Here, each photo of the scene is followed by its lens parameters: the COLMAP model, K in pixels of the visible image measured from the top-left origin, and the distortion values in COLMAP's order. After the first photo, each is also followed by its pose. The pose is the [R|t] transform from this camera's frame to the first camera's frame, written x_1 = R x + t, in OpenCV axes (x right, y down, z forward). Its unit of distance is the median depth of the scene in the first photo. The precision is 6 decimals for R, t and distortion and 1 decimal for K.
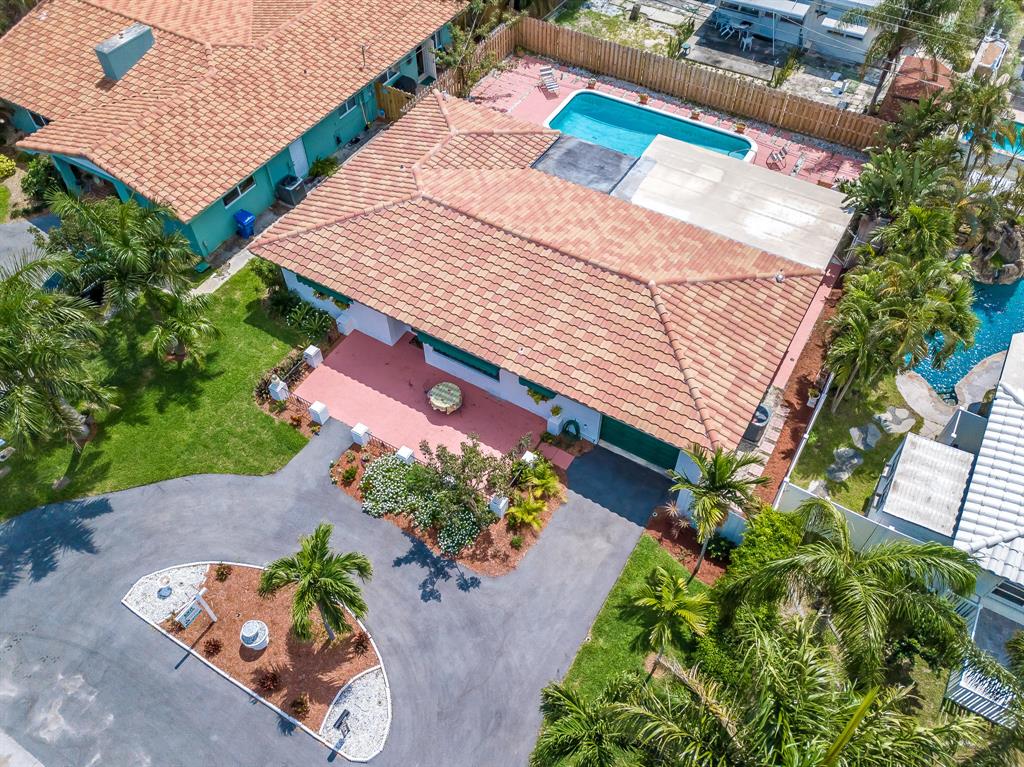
lens RADIAL K [[766.1, 0, 532.1], [0, 766.1, 384.2], [0, 0, 1]] dist [0.002679, 0.005197]
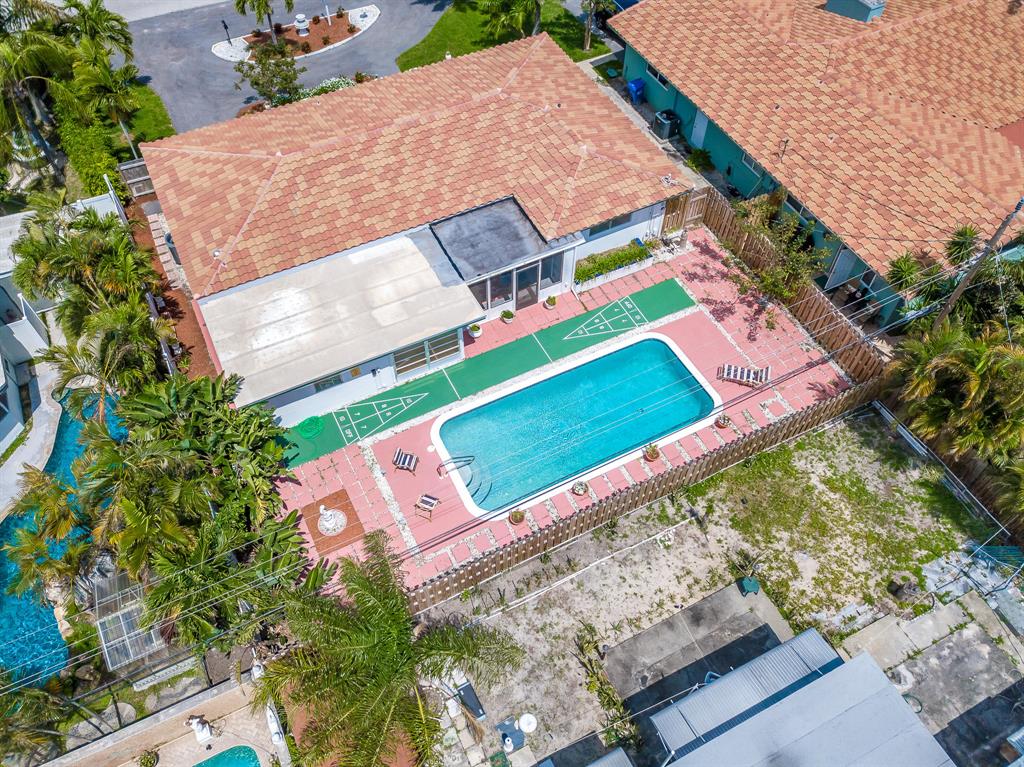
lens RADIAL K [[776.4, 0, 513.8], [0, 776.4, 415.5], [0, 0, 1]] dist [0.007546, 0.000127]
pose [[-0.545509, 0.690173, -0.475480, 0.729721], [-0.658723, -0.002314, 0.752382, -1.148624], [0.518174, 0.723641, 0.455895, 0.866968]]
